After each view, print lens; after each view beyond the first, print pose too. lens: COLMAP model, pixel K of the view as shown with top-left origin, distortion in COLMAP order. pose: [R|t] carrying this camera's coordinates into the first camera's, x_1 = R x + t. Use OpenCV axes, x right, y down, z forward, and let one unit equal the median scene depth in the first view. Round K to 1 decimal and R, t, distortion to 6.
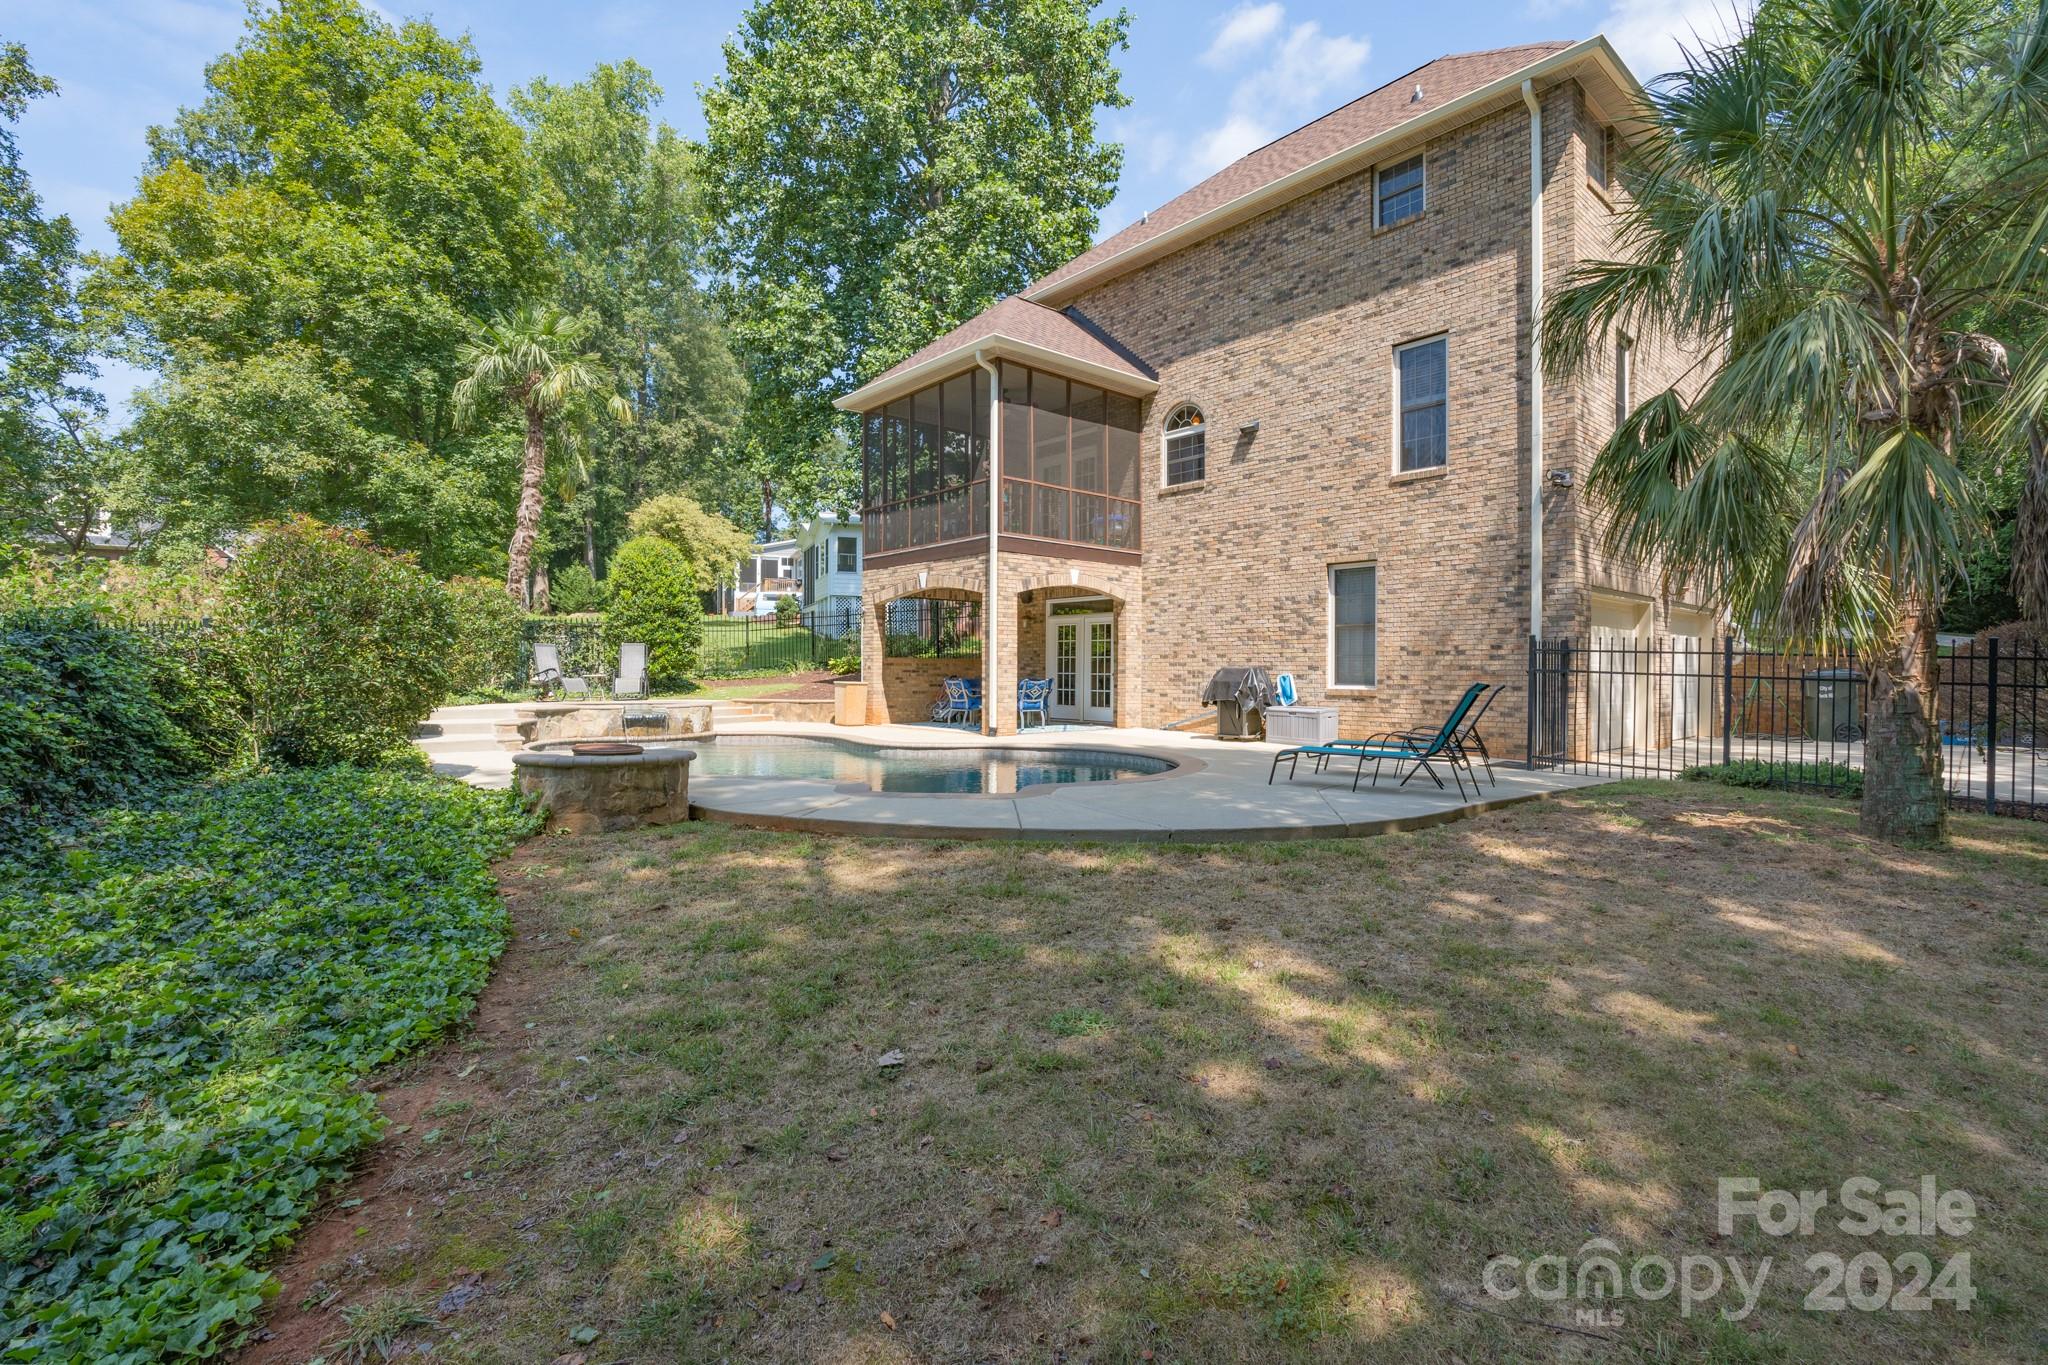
lens RADIAL K [[926.0, 0, 1010.8], [0, 926.0, 680.9], [0, 0, 1]] dist [-0.005613, 0.001329]
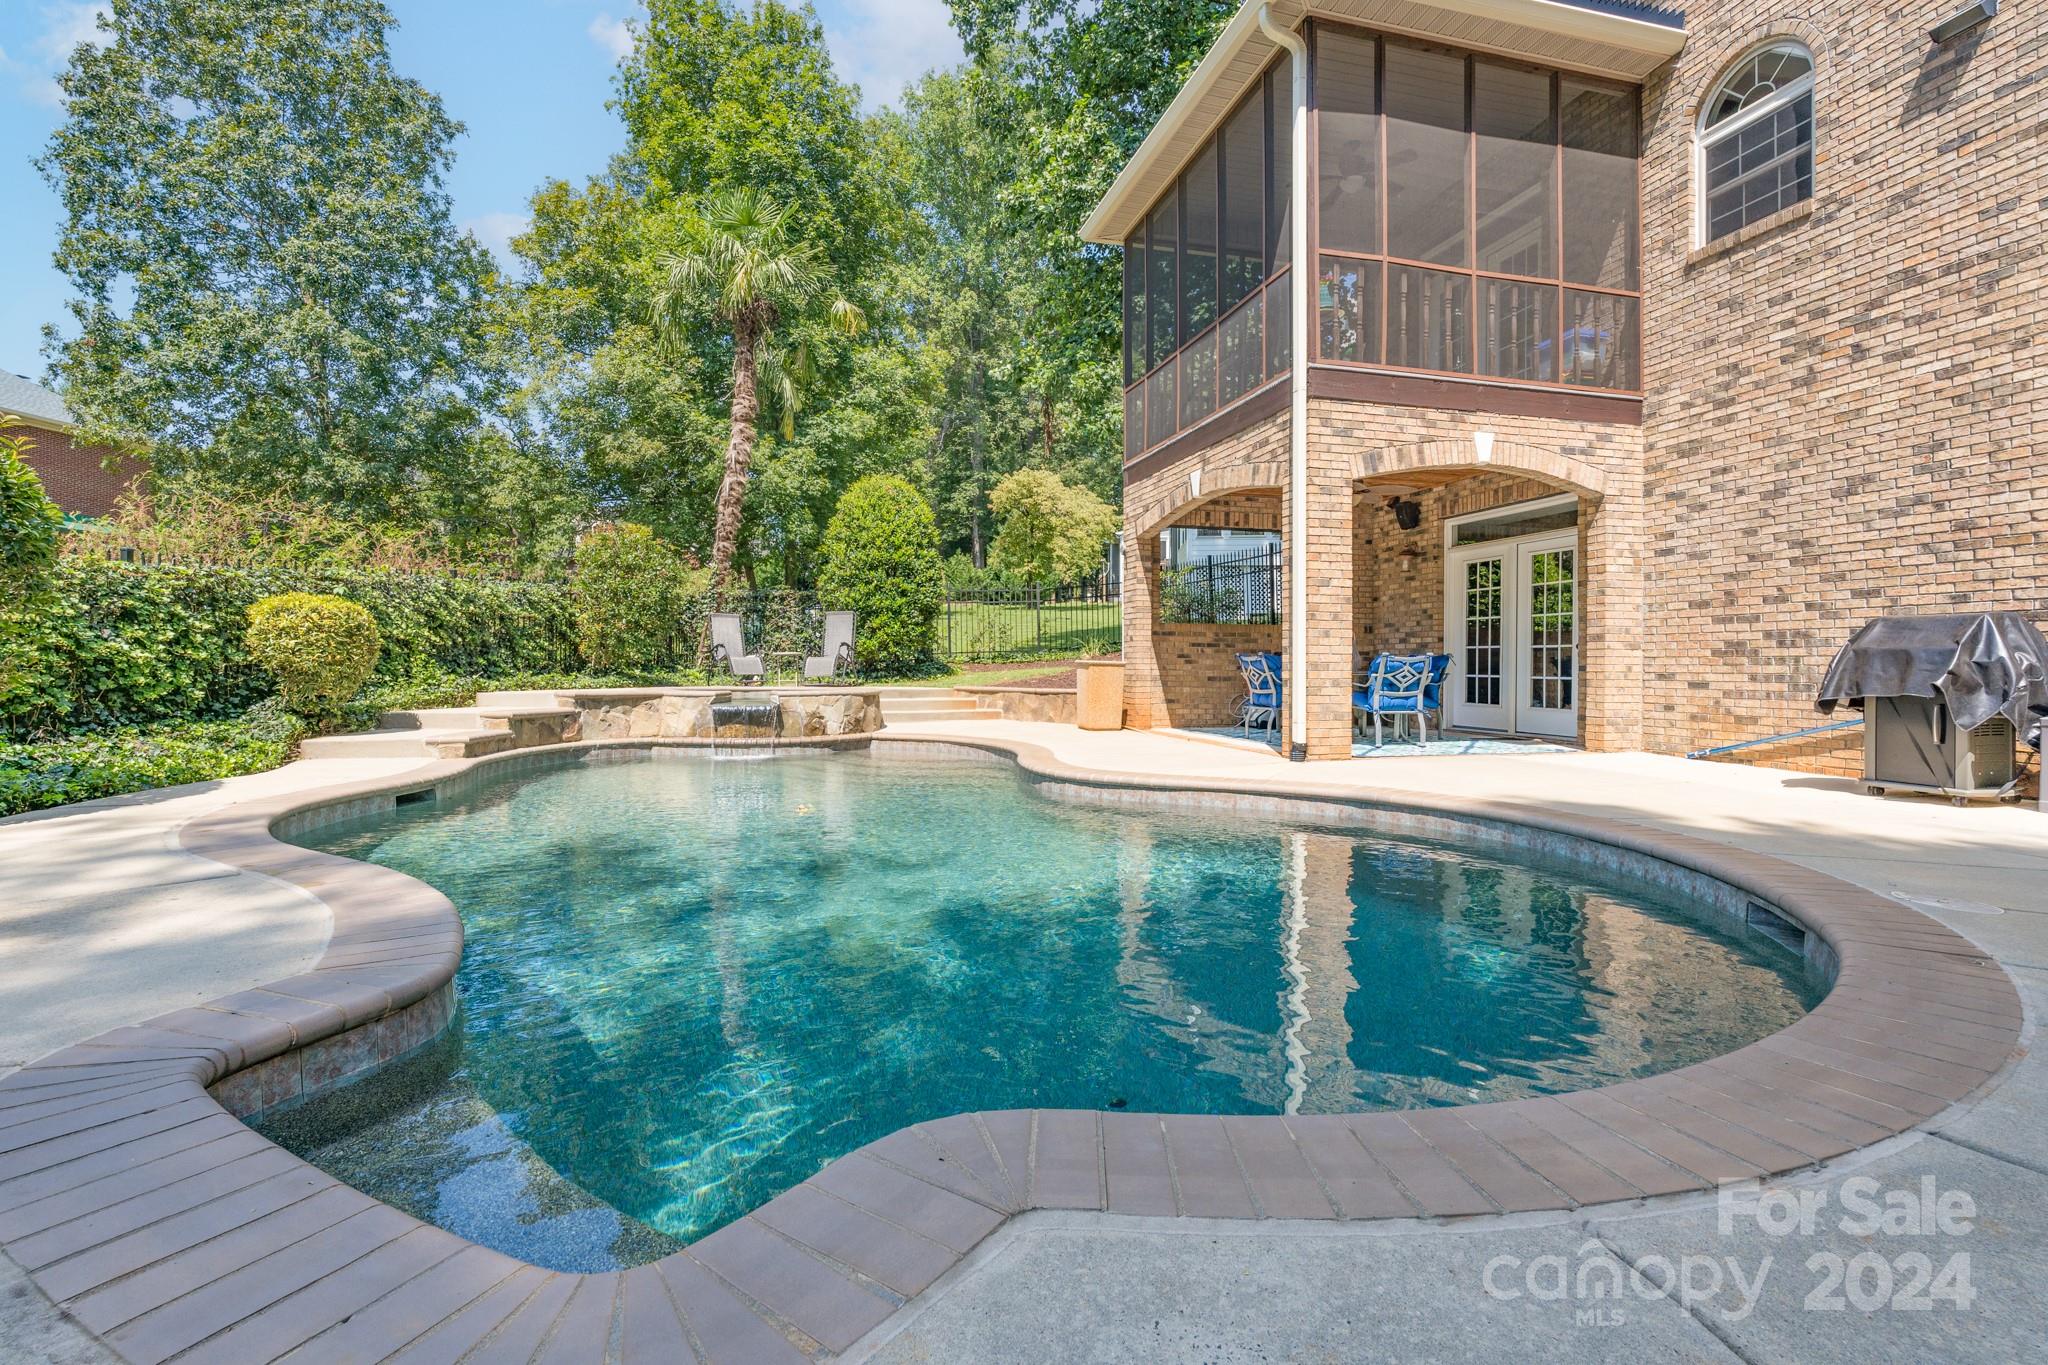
lens RADIAL K [[926.0, 0, 1016.4], [0, 926.0, 670.1], [0, 0, 1]] dist [-0.005613, 0.001329]
pose [[0.897771, 0.001190, -0.440461, 0.059624], [-0.004781, 0.999964, -0.007044, 0.012720], [0.440436, 0.008430, 0.897744, 0.421261]]
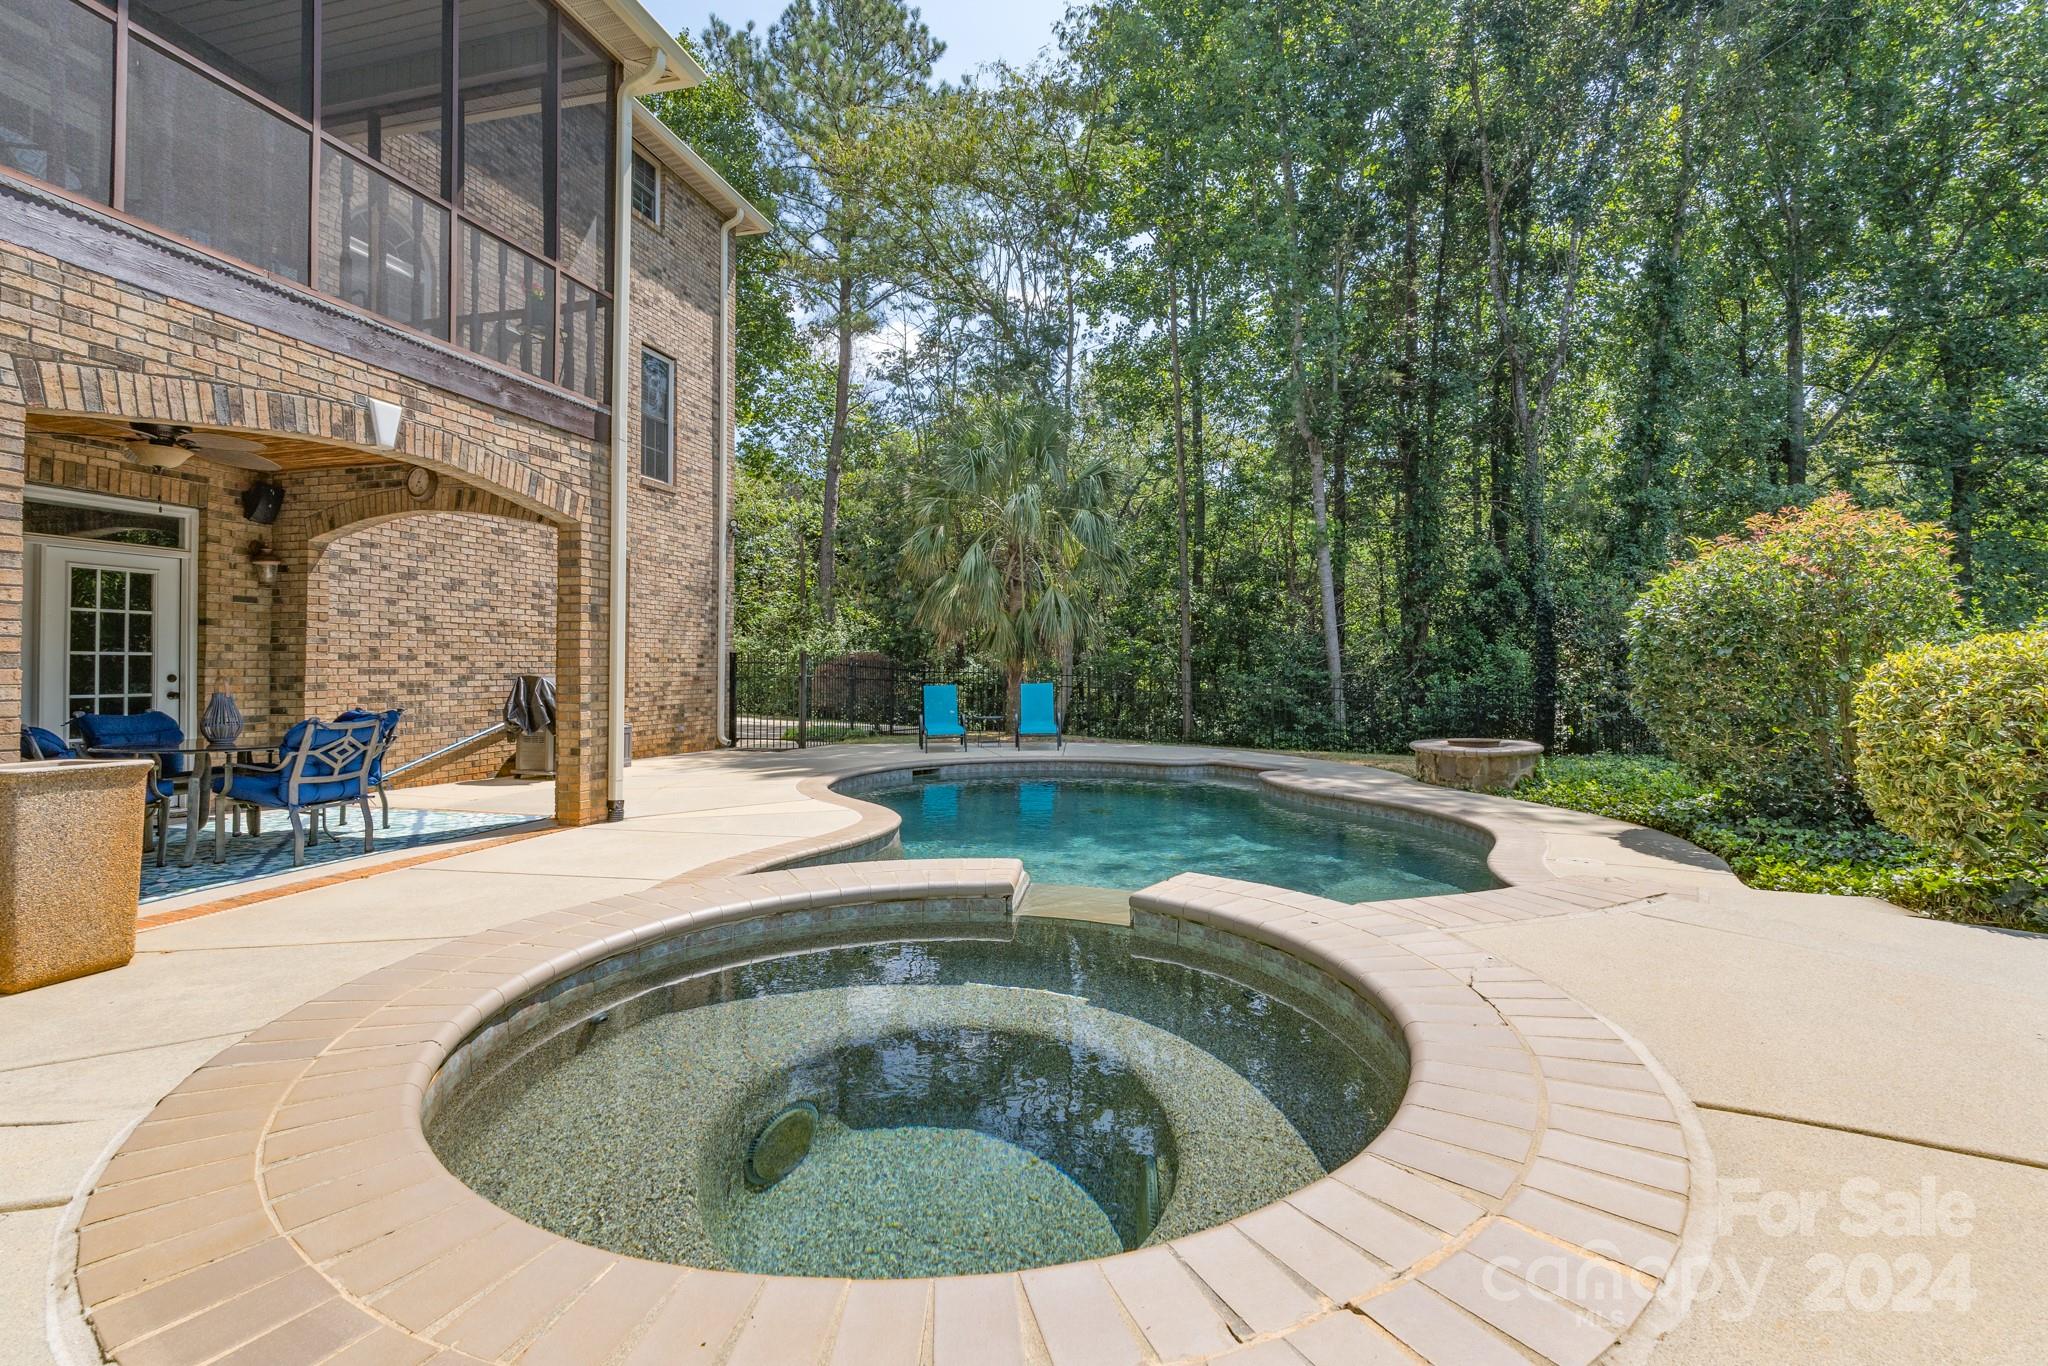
lens RADIAL K [[926.0, 0, 1025.5], [0, 926.0, 668.2], [0, 0, 1]] dist [-0.005613, 0.001329]
pose [[-0.569538, -0.002920, 0.821960, -0.495090], [0.007473, 0.999934, 0.008731, -0.021368], [-0.821931, 0.011115, -0.569478, 0.986414]]
